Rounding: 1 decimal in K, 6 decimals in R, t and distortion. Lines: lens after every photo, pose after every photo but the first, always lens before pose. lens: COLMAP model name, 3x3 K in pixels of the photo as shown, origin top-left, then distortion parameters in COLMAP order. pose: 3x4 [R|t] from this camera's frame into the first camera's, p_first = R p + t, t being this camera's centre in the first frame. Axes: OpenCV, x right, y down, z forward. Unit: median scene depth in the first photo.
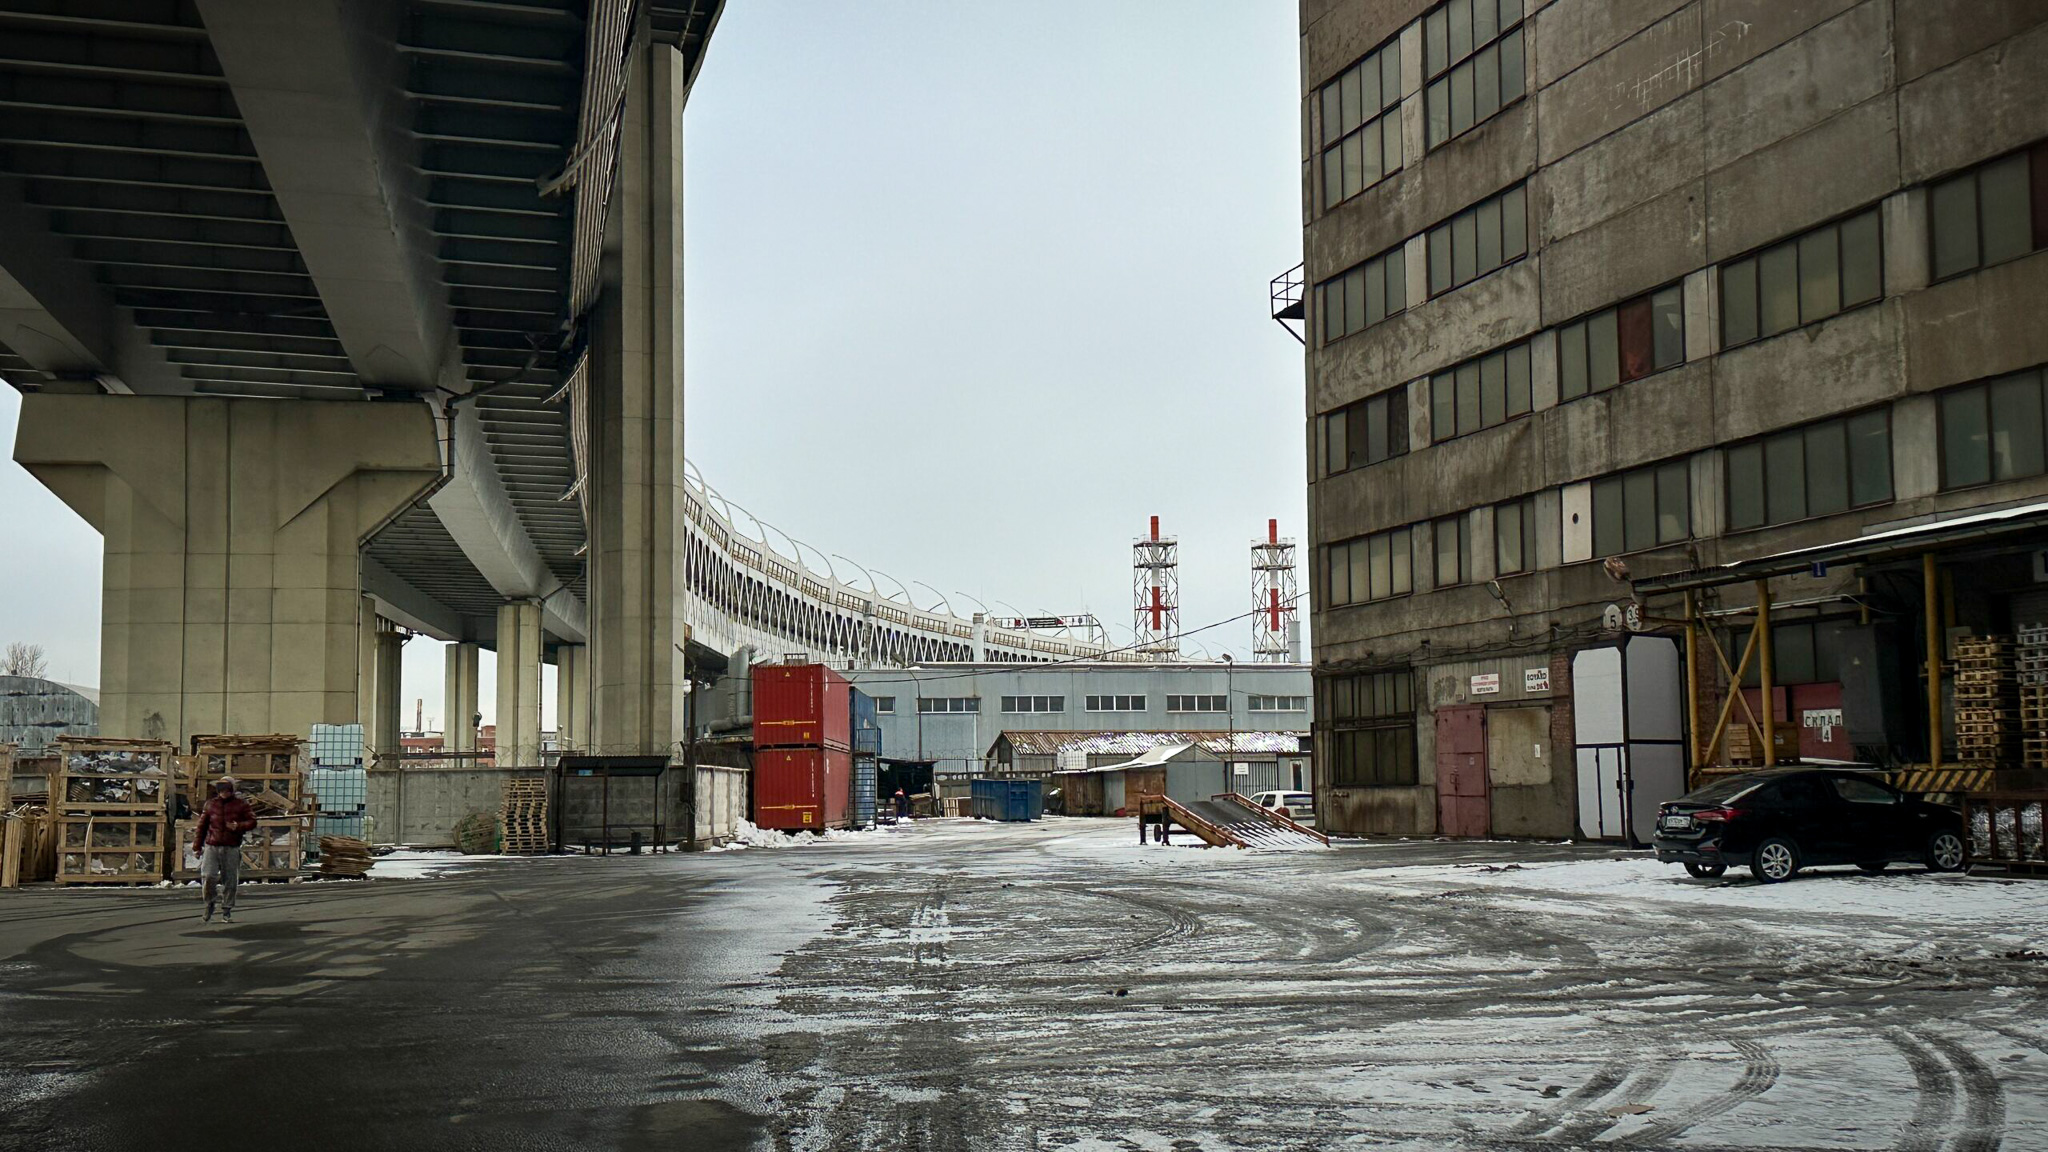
lens RADIAL K [[2287.3, 0, 1024.0], [0, 2287.3, 576.0], [0, 0, 1]] dist [0.151614, -0.192142]
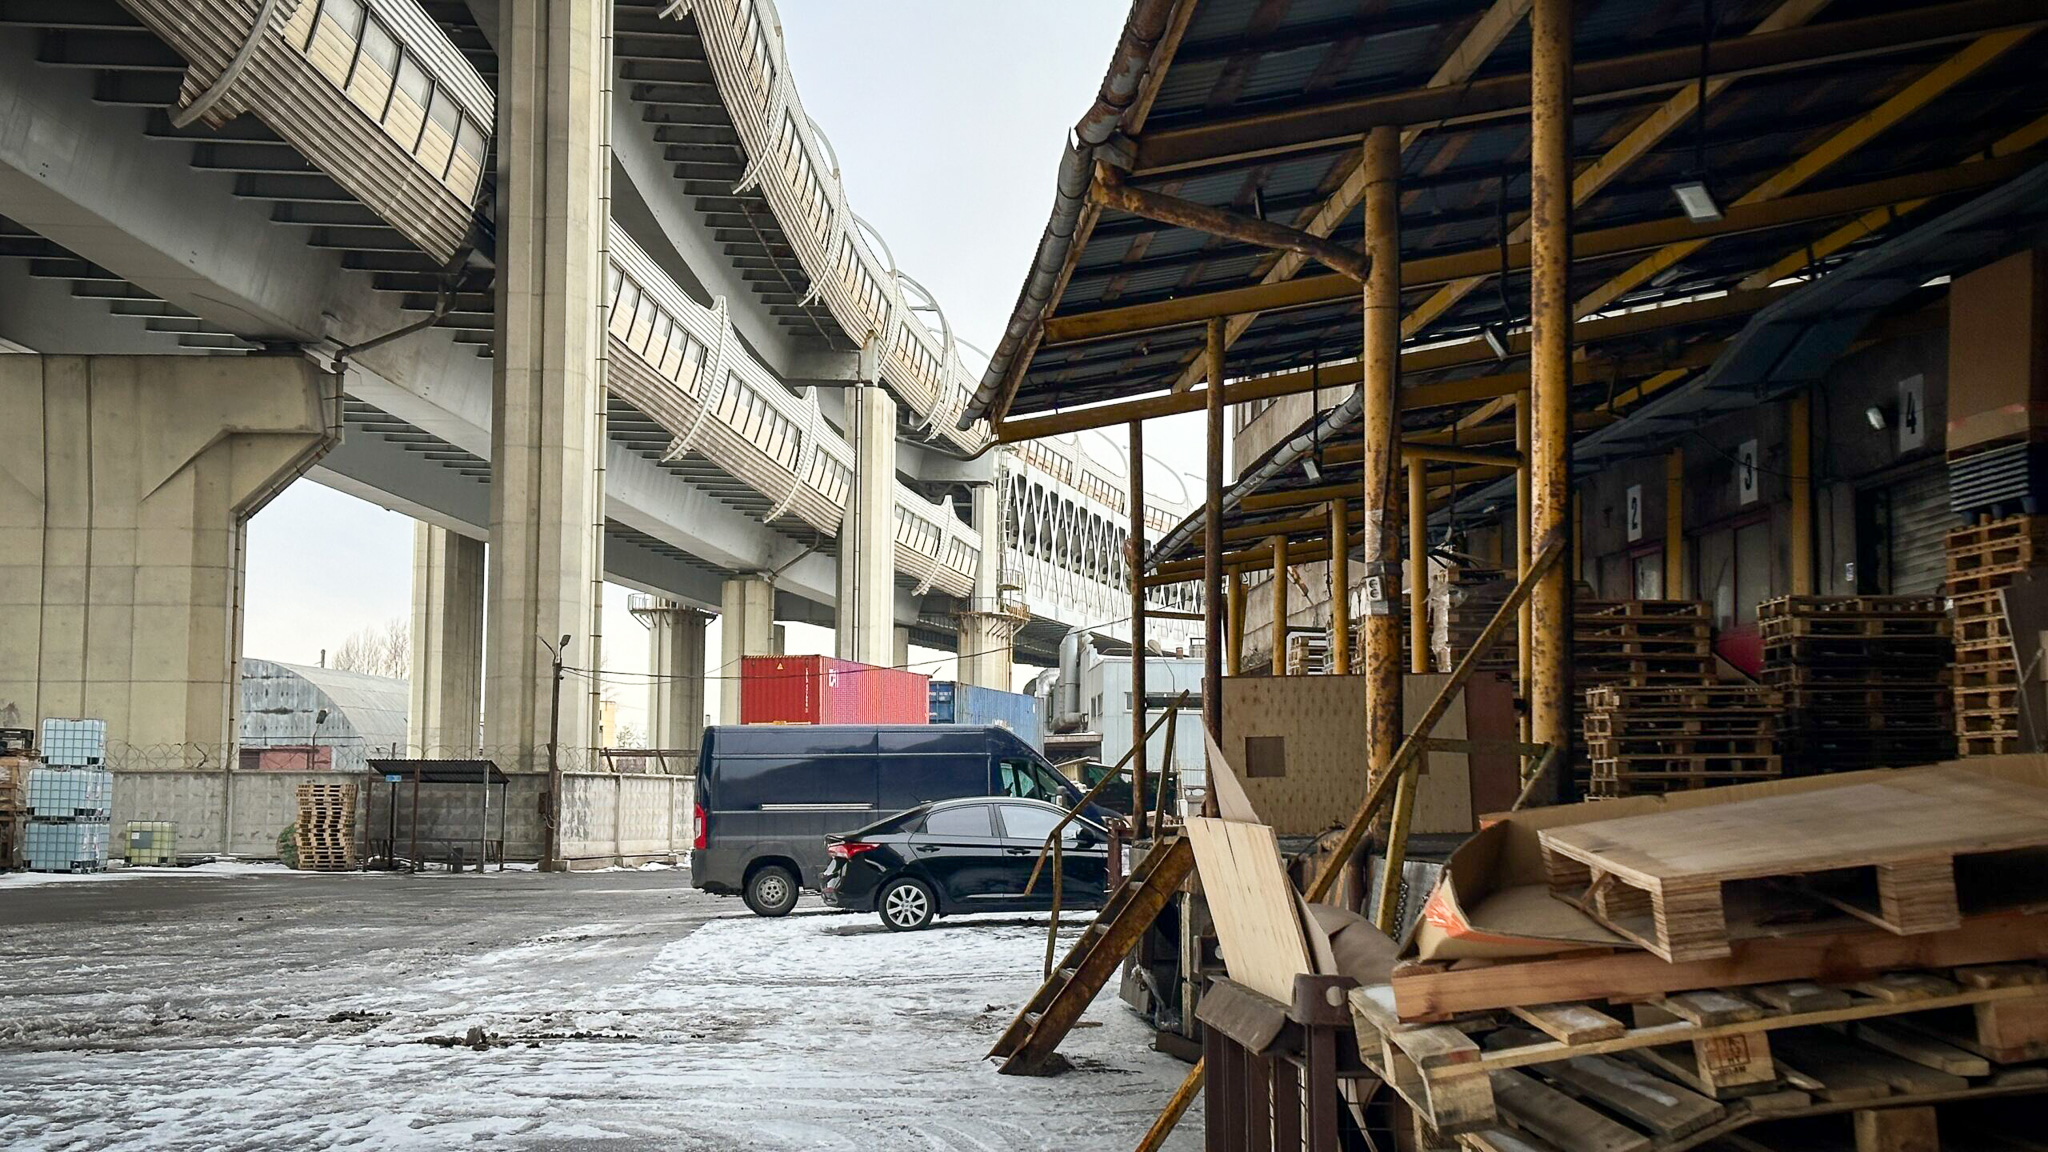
lens RADIAL K [[2799.2, 0, 1075.5], [0, 2799.2, 551.2], [0, 0, 1]] dist [0.000943, 0.067142]
pose [[0.978012, -0.001507, -0.208542, 0.281917], [0.002302, 0.999991, 0.003570, -0.003989], [0.208535, -0.003971, 0.978007, 0.013966]]
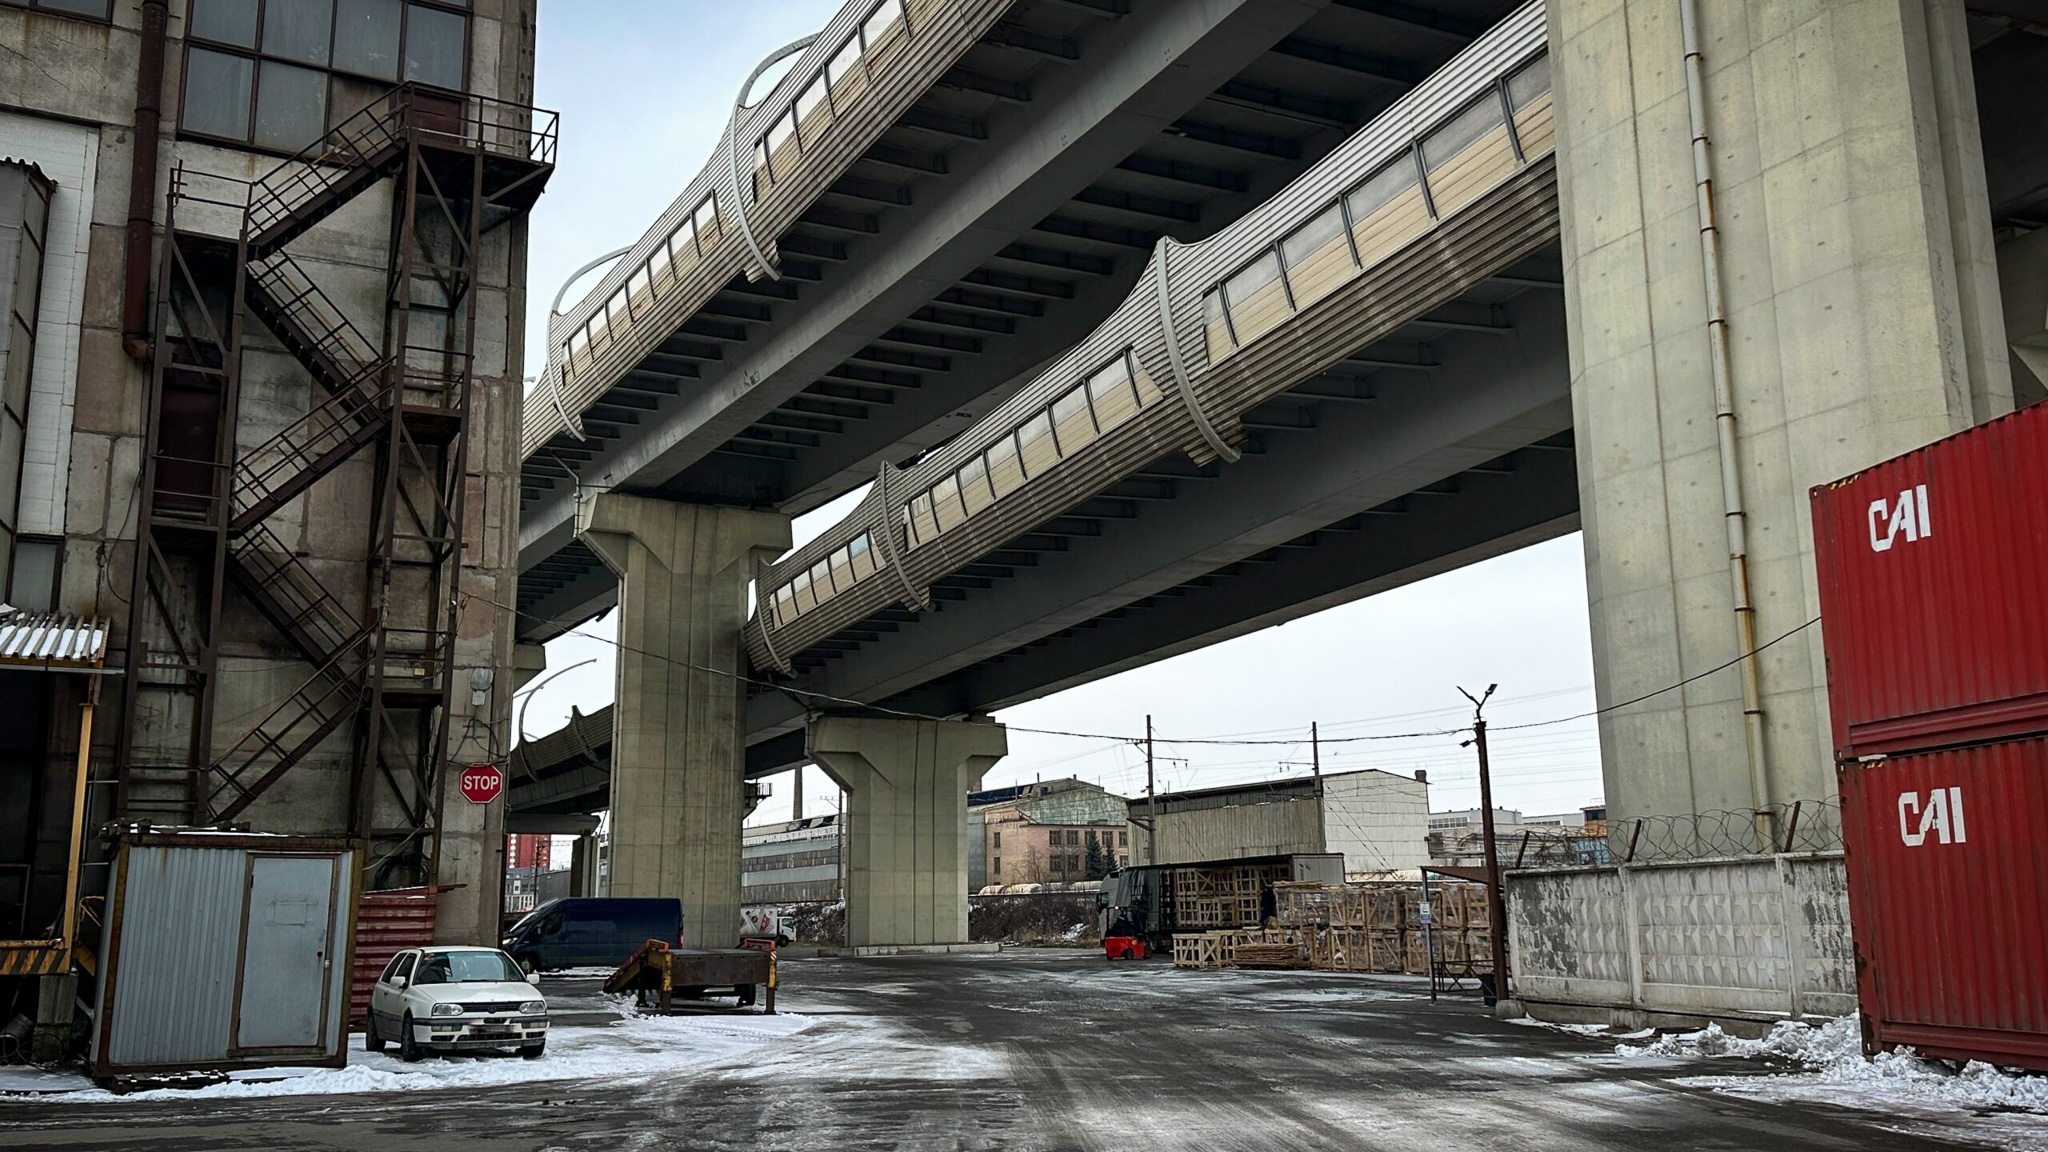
lens RADIAL K [[1765.3, 0, 1013.9], [0, 1765.3, 559.9], [0, 0, 1]] dist [0.215529, -0.367845]
pose [[-0.985164, -0.013887, -0.171051, 0.072280], [0.036520, 0.956928, -0.288021, 0.144511], [0.167683, -0.289994, -0.942224, 1.545209]]
